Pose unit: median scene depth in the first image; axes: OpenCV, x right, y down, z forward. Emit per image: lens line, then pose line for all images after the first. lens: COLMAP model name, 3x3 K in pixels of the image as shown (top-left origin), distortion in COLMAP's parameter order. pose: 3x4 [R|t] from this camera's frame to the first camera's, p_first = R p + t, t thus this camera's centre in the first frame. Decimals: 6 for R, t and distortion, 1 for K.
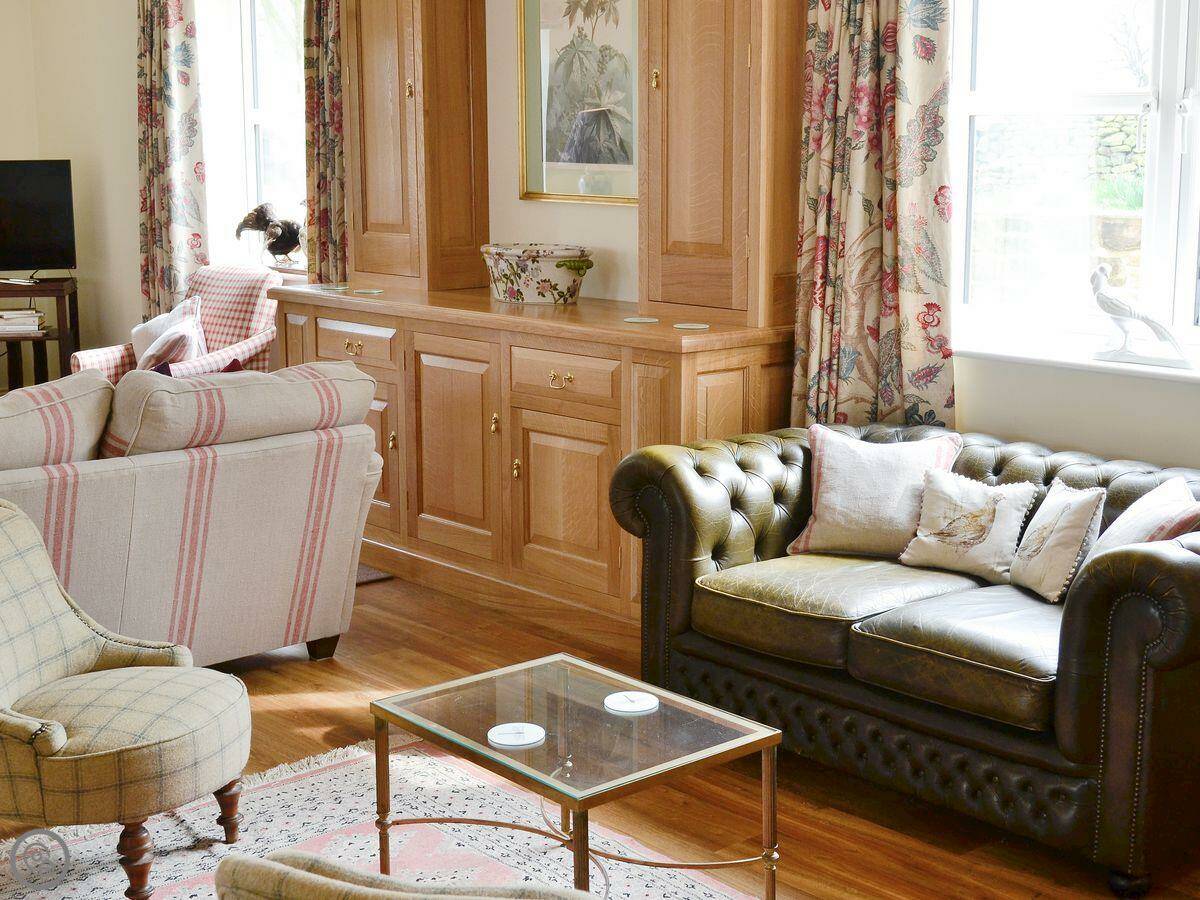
lens RADIAL K [[1702.2, 0, 600.0], [0, 1702.2, 450.0], [0, 0, 1]] dist [-0.060199, 0.018315]
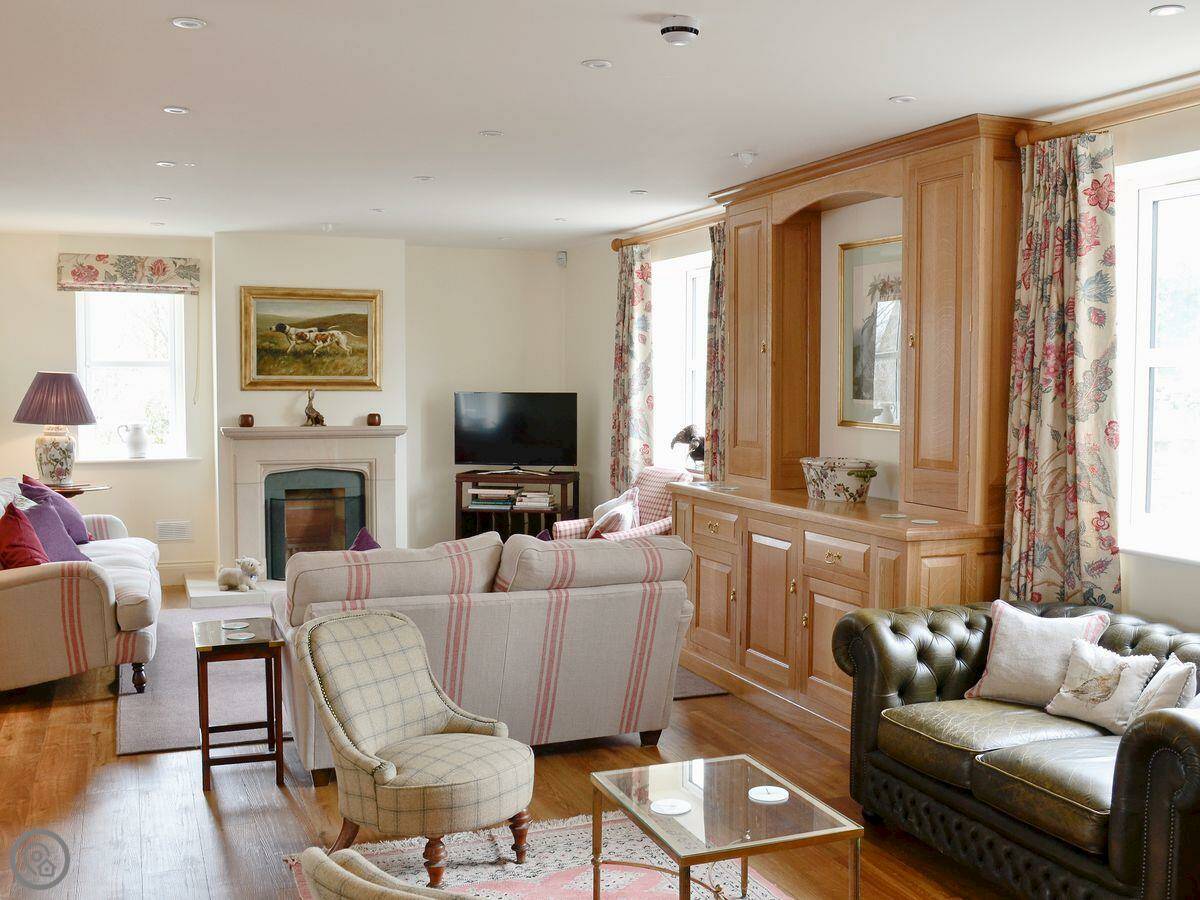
lens RADIAL K [[1228.2, 0, 600.0], [0, 1228.2, 450.0], [0, 0, 1]] dist [-0.079899, 0.009934]
pose [[0.940655, 0.024436, -0.338483, 0.146930], [-0.066151, 0.991475, -0.112258, -0.004033], [0.332855, 0.127987, 0.934252, 0.007894]]
